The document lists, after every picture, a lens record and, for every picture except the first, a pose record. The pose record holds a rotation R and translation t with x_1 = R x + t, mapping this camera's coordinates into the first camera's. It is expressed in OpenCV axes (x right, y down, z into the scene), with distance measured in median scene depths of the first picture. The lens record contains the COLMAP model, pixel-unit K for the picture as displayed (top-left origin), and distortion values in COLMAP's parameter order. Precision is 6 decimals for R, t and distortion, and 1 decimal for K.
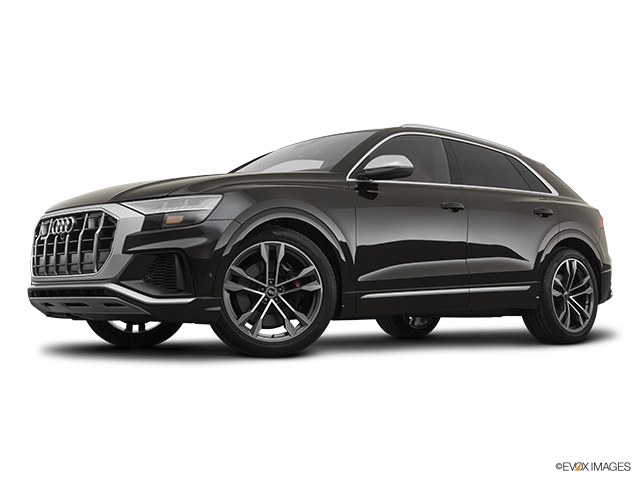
lens RADIAL K [[758.1, 0, 320.0], [0, 758.1, 240.0], [0, 0, 1]] dist [-0.008667, -0.004919]
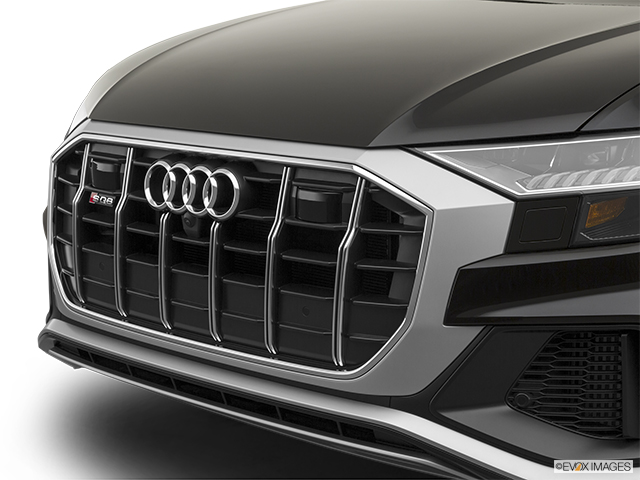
lens RADIAL K [[1365.5, 0, 320.0], [0, 1365.5, 240.0], [0, 0, 1]] dist [-0.034412, -0.103915]
pose [[0.999821, 0.001839, 0.018817, -0.299044], [-0.006007, 0.974585, 0.223937, -0.131223], [-0.017927, -0.224010, 0.974422, 0.424236]]
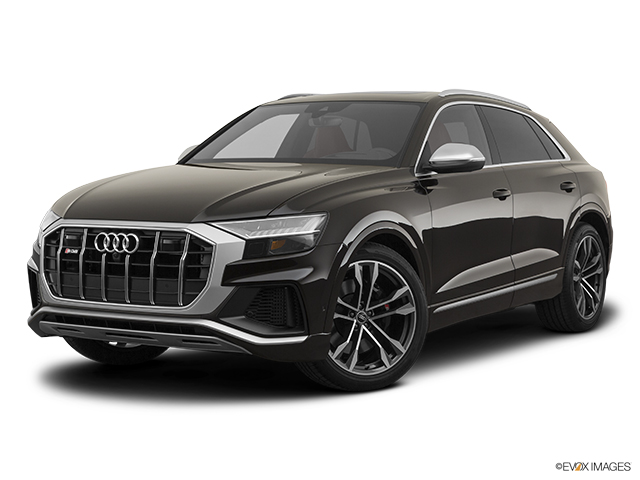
lens RADIAL K [[1047.6, 0, 320.0], [0, 1047.6, 240.0], [0, 0, 1]] dist [0.006512, 0.025236]
pose [[0.970377, -0.006057, 0.241520, -0.404913], [-0.021856, 0.993386, 0.112723, -0.156216], [-0.240605, -0.114662, 0.963827, -0.147389]]
